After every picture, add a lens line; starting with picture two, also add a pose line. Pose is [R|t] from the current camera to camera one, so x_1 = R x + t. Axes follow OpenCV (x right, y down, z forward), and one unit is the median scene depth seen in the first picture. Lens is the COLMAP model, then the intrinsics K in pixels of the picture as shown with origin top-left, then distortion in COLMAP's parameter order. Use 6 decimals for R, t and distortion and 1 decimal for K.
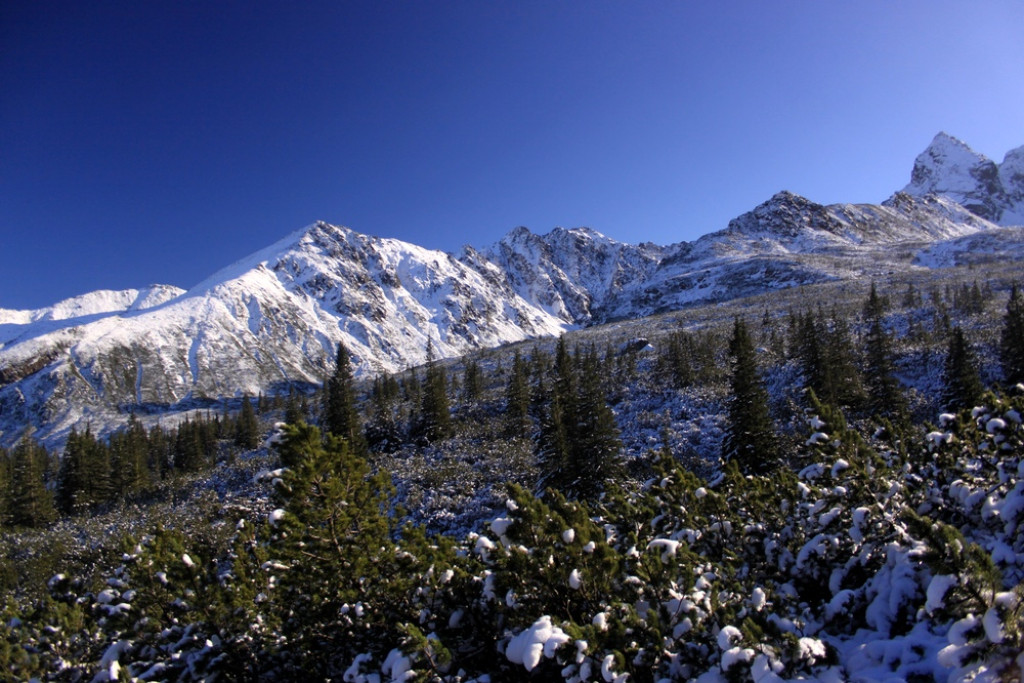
lens RADIAL K [[877.9, 0, 507.8], [0, 877.9, 352.0], [0, 0, 1]] dist [-0.141254, 0.133568]
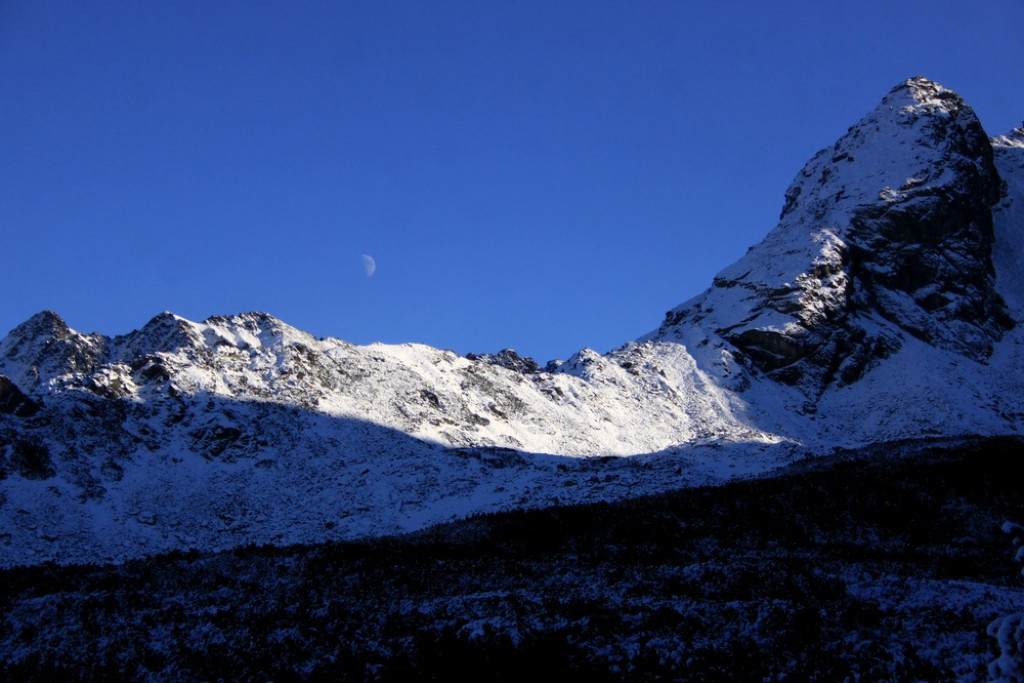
lens RADIAL K [[2489.6, 0, 513.7], [0, 2489.6, 340.3], [0, 0, 1]] dist [0.131287, 0.000000]
pose [[0.992902, 0.017484, -0.117645, 0.497290], [-0.028278, 0.995475, -0.090714, -0.072986], [0.115527, 0.093397, 0.988904, 0.058140]]
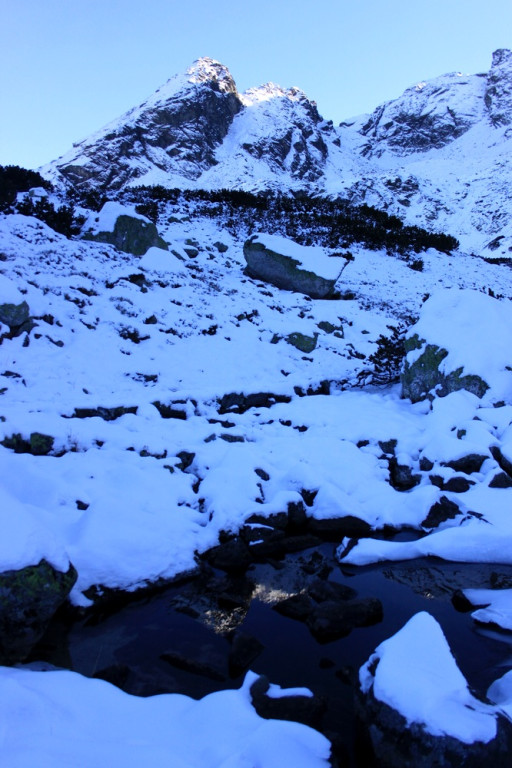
lens RADIAL K [[724.3, 0, 254.8], [0, 724.3, 372.3], [0, 0, 1]] dist [-0.074197, 0.000000]
pose [[0.991601, 0.033476, -0.124925, 0.672132], [-0.015698, 0.989932, 0.140667, -0.082896], [0.128376, -0.137525, 0.982144, 0.390241]]
